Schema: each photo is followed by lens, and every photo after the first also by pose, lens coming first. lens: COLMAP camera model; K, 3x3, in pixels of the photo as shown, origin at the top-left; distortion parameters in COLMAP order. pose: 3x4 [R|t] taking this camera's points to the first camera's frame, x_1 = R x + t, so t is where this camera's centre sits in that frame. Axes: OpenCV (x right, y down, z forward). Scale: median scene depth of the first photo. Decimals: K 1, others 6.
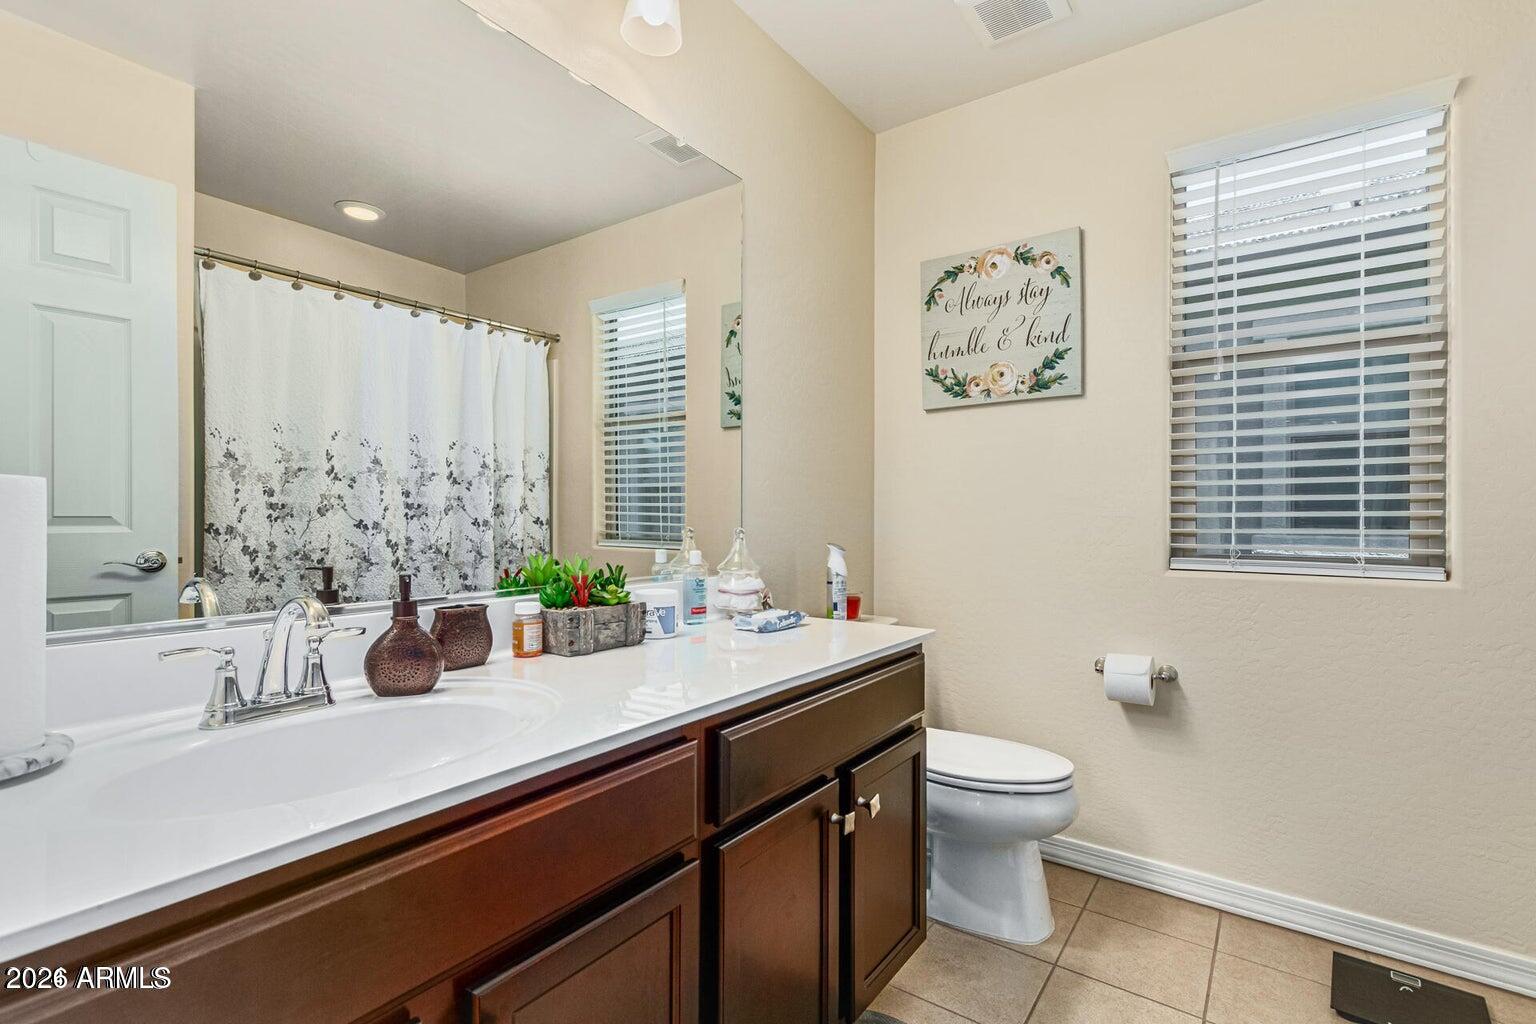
lens RADIAL K [[714.9, 0, 770.0], [0, 714.9, 510.5], [0, 0, 1]] dist [0.001165, 0.000301]
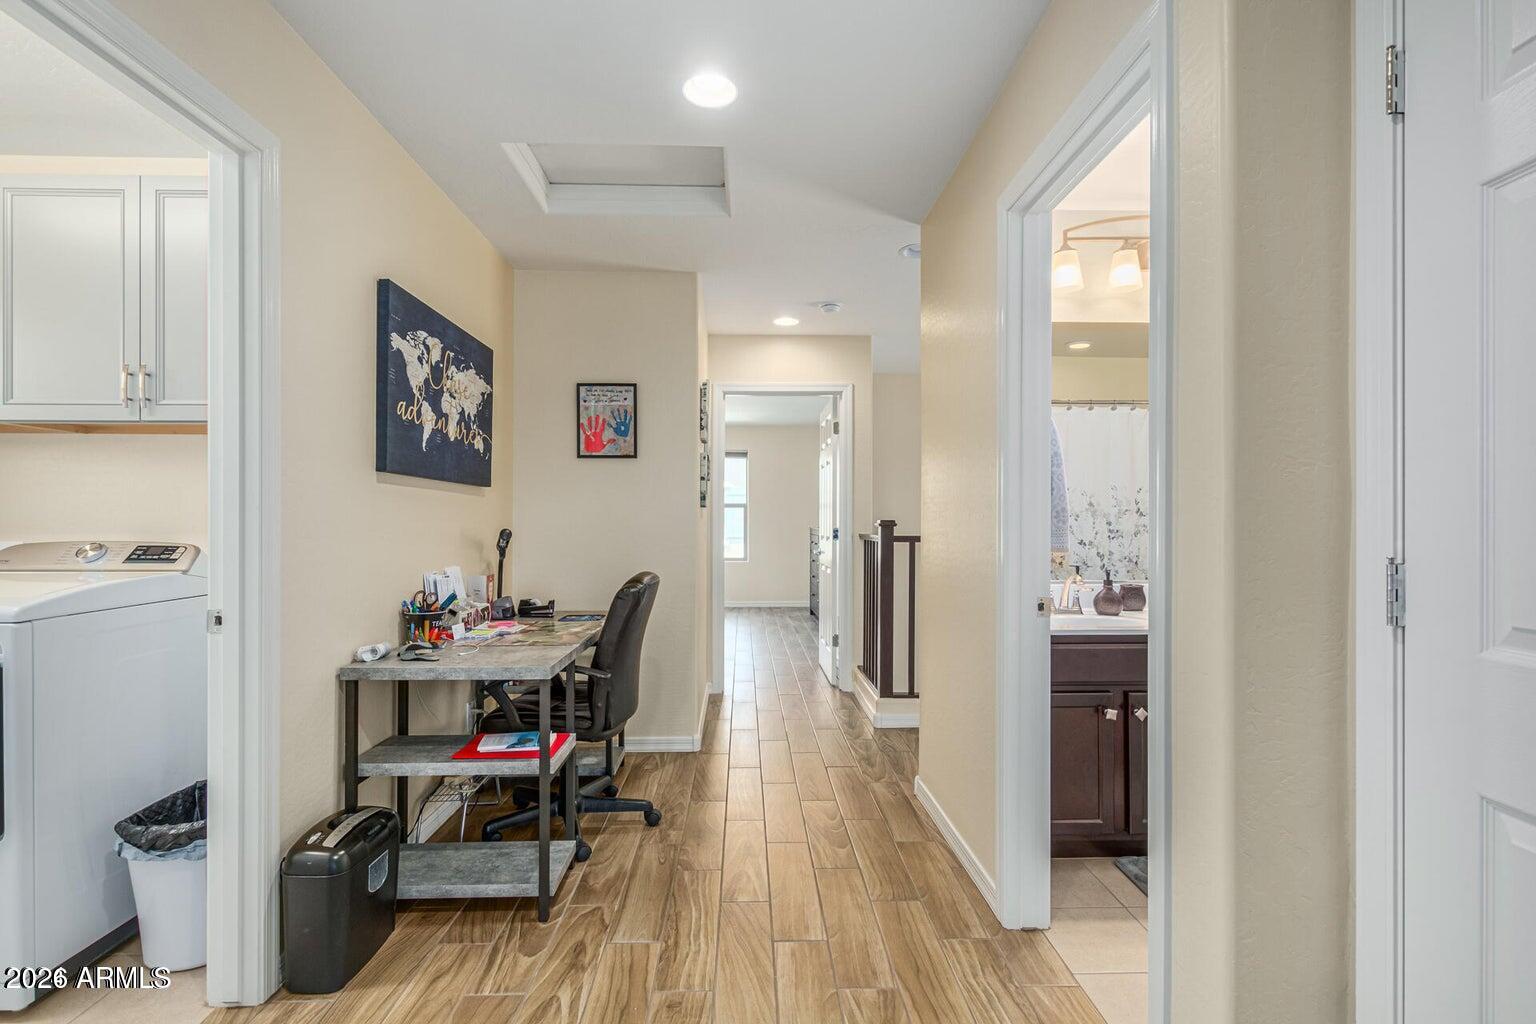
lens RADIAL K [[714.9, 0, 761.5], [0, 714.9, 523.3], [0, 0, 1]] dist [0.001165, 0.000301]
pose [[0.602510, -0.000802, -0.798111, 0.297523], [0.006822, 0.999968, 0.004145, -0.036322], [0.798083, -0.007942, 0.602496, -0.579775]]
